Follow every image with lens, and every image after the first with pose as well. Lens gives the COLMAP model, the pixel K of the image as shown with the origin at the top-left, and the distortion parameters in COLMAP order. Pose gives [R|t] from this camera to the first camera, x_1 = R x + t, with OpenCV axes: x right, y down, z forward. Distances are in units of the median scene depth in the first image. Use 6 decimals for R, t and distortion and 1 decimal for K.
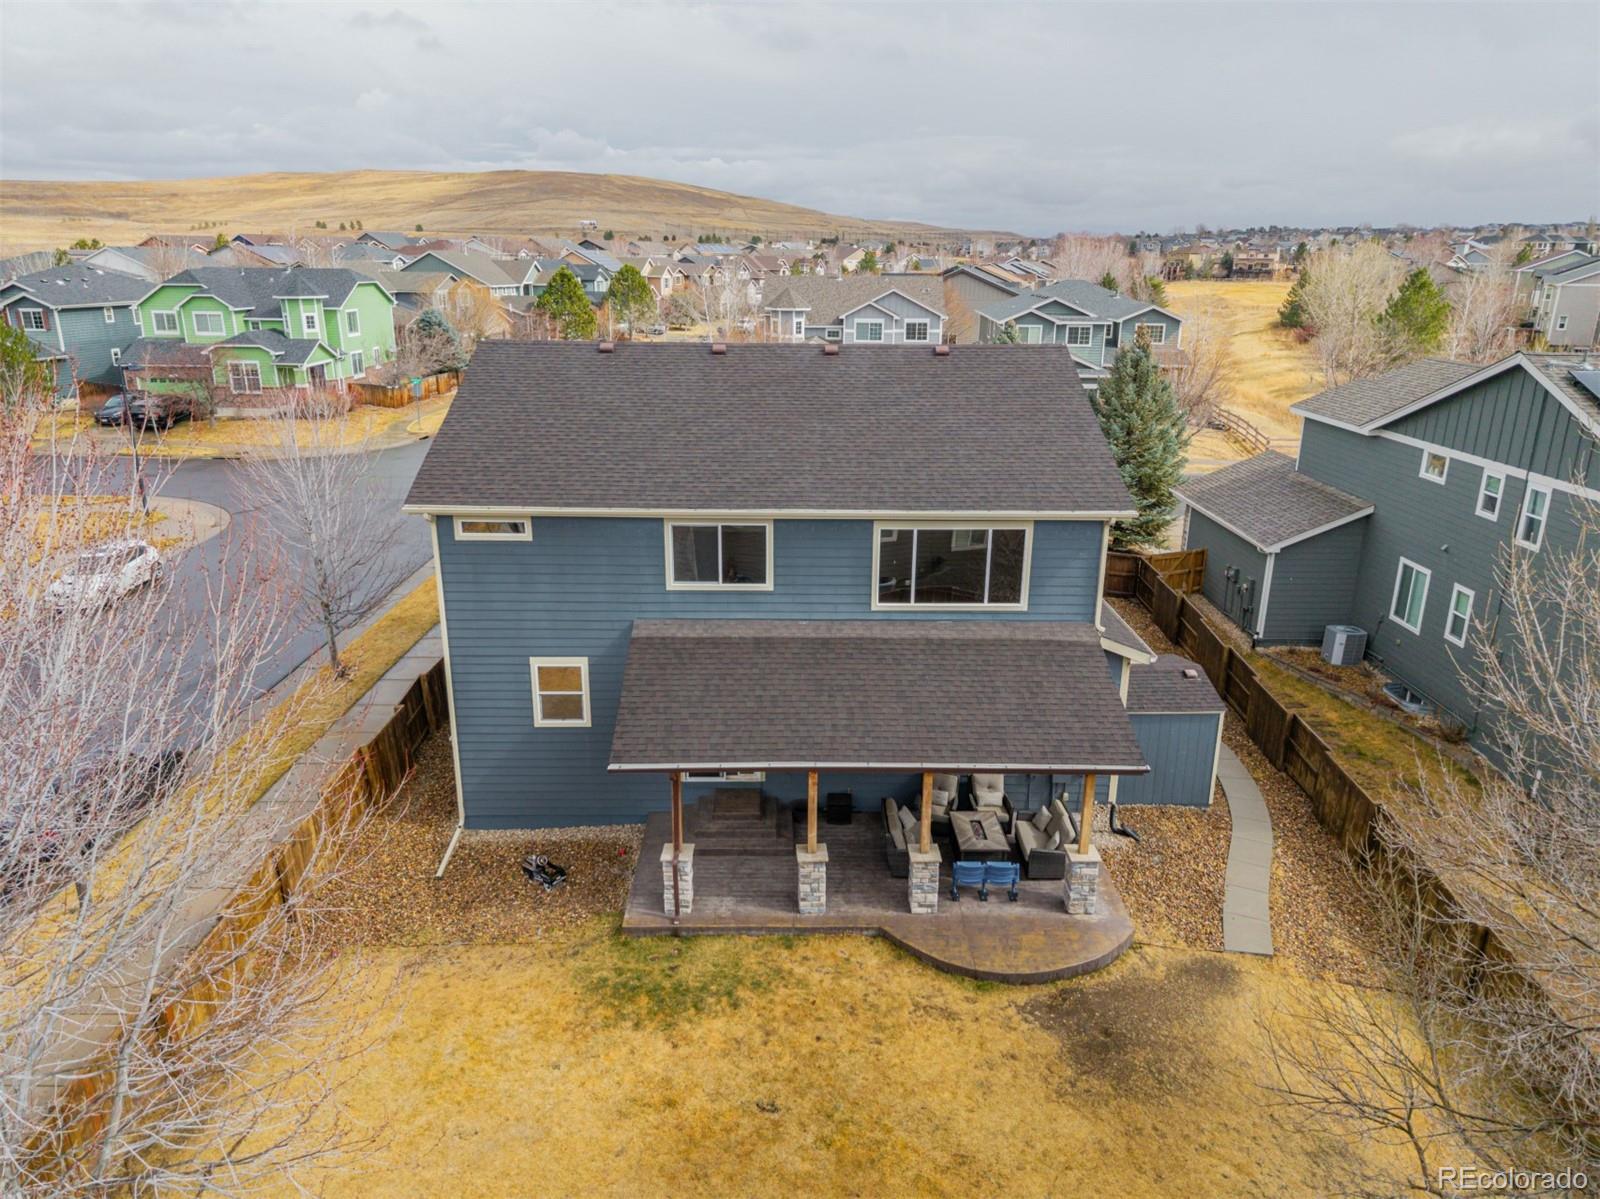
lens RADIAL K [[1084.6, 0, 795.2], [0, 1084.6, 587.3], [0, 0, 1]] dist [0.019887, -0.012140]
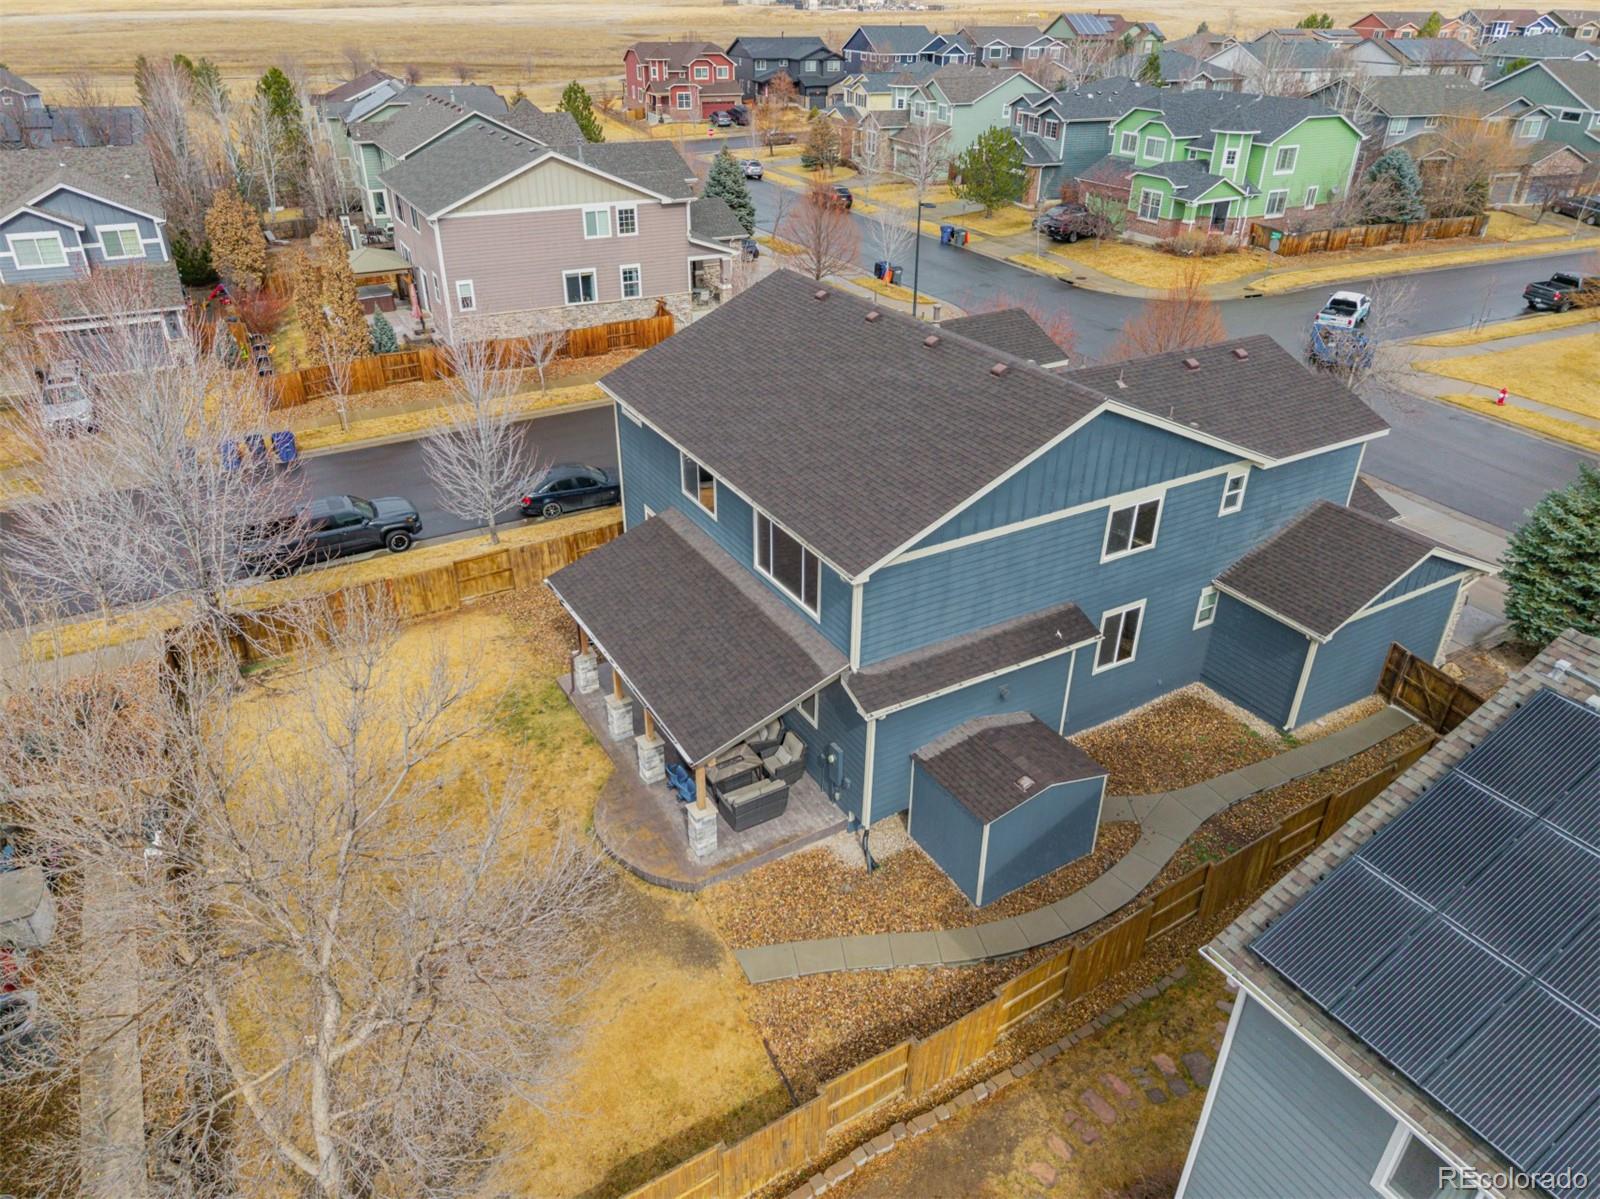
lens RADIAL K [[1084.6, 0, 800.5], [0, 1084.6, 600.0], [0, 0, 1]] dist [0.019887, -0.012140]
pose [[0.490322, 0.428622, -0.758860, 0.760329], [-0.259975, 0.903000, 0.342058, -0.277718], [0.831864, 0.029566, 0.554191, 0.267953]]
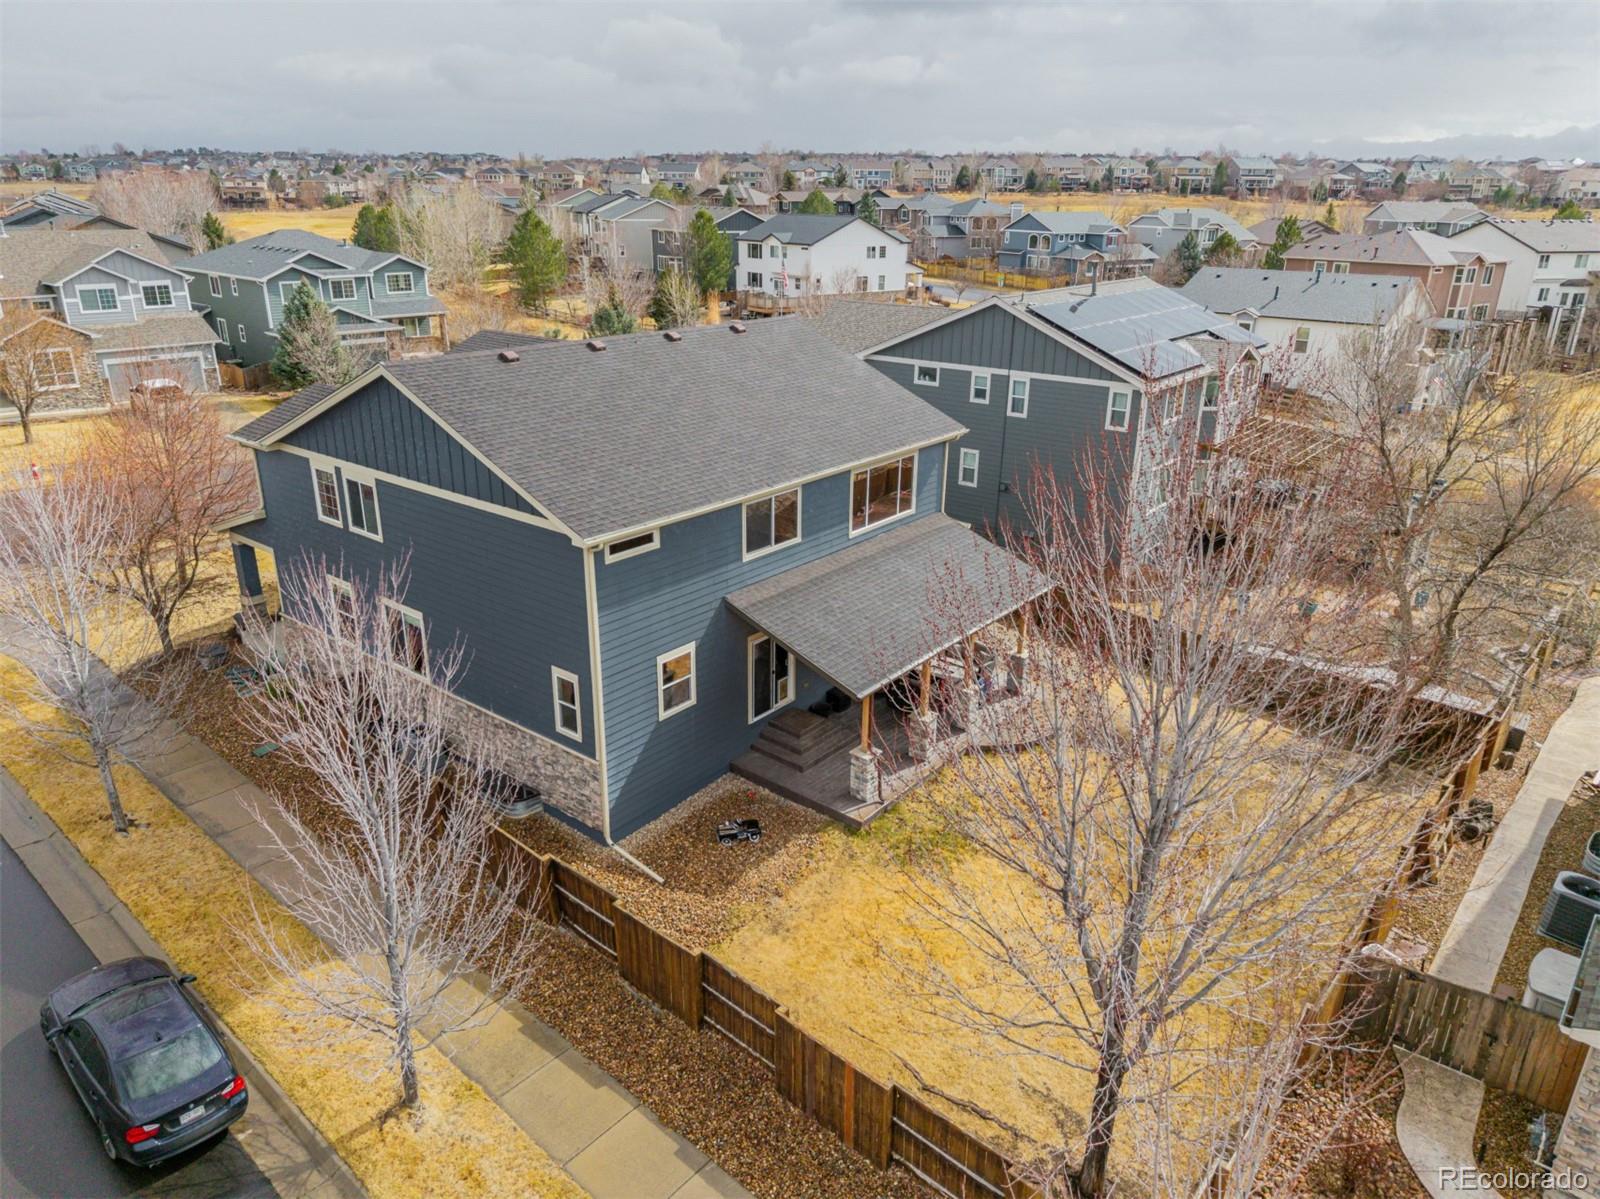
lens RADIAL K [[1084.6, 0, 789.8], [0, 1084.6, 611.6], [0, 0, 1]] dist [0.019887, -0.012140]
pose [[0.629018, -0.281970, 0.724451, -0.696766], [0.219640, 0.958393, 0.182319, -0.109211], [-0.745717, 0.044437, 0.664779, 0.148459]]
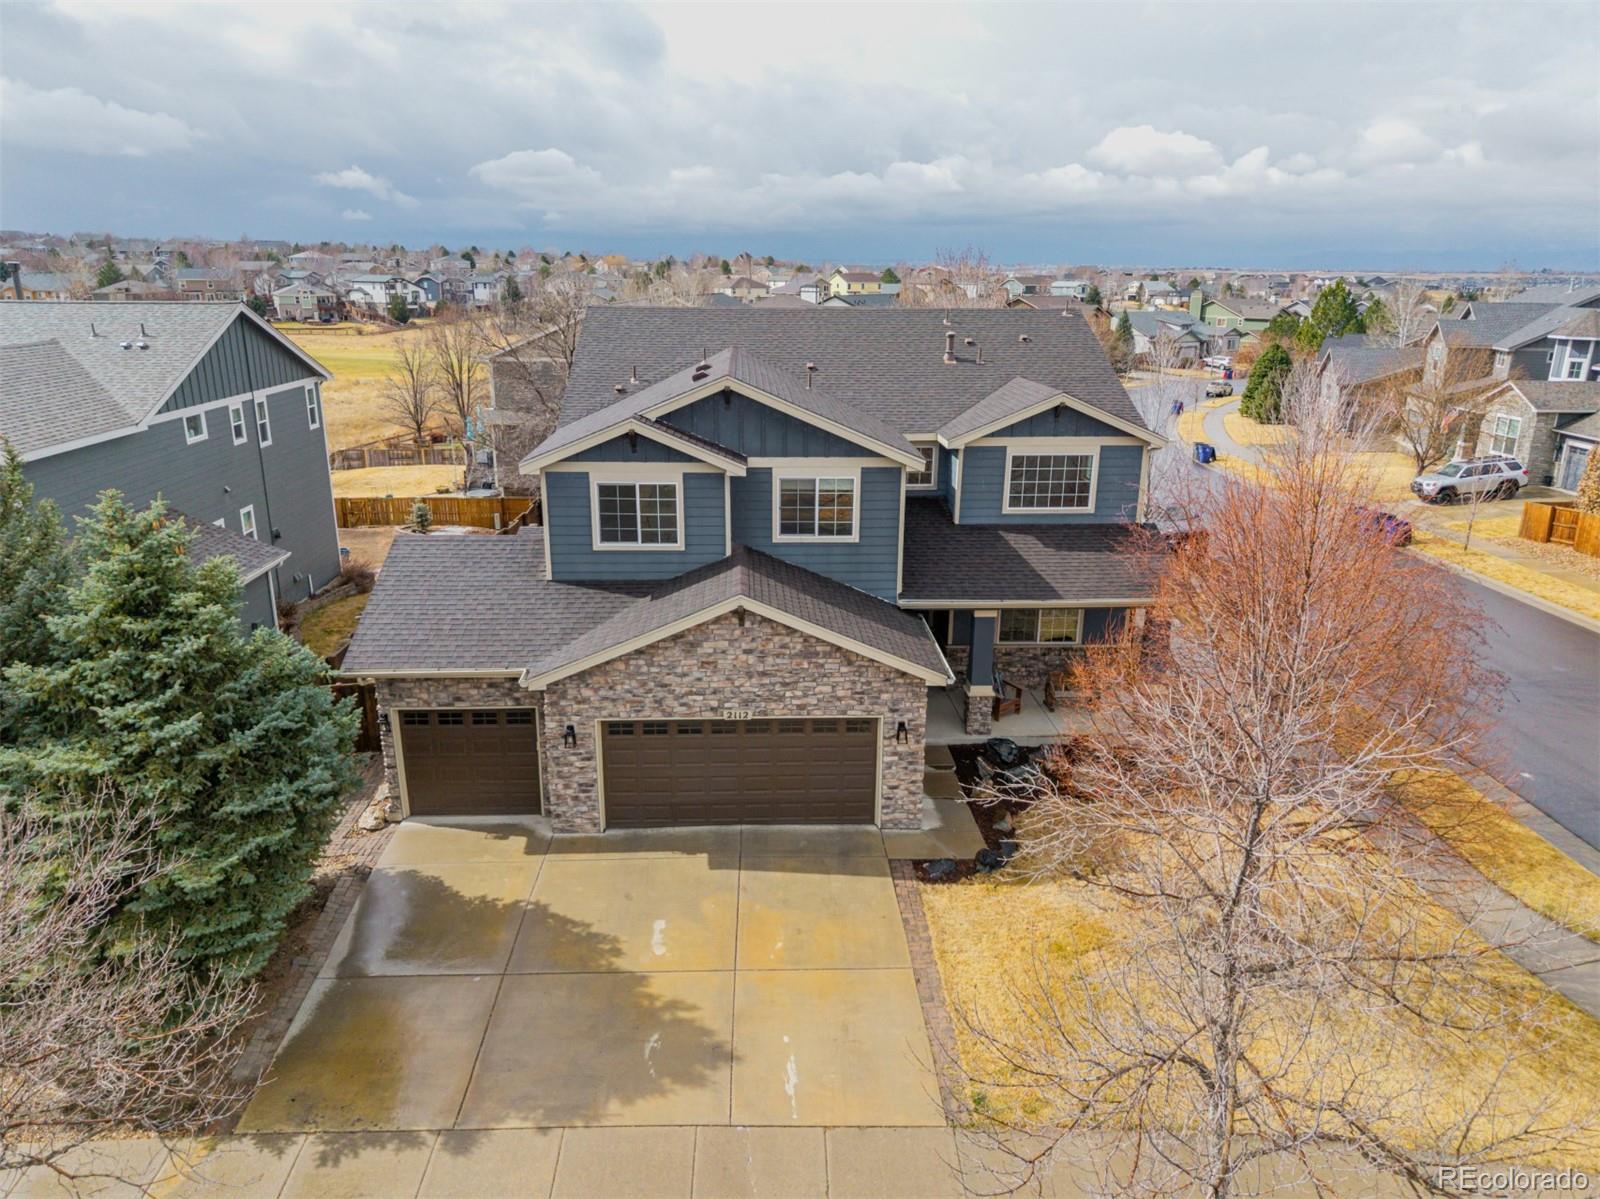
lens RADIAL K [[1084.6, 0, 796.4], [0, 1084.6, 601.2], [0, 0, 1]] dist [0.019887, -0.012140]
pose [[-0.999558, -0.007937, -0.028650, 0.046398], [-0.022529, 0.831022, 0.555782, -0.541128], [0.019398, 0.556182, -0.830834, 1.894211]]
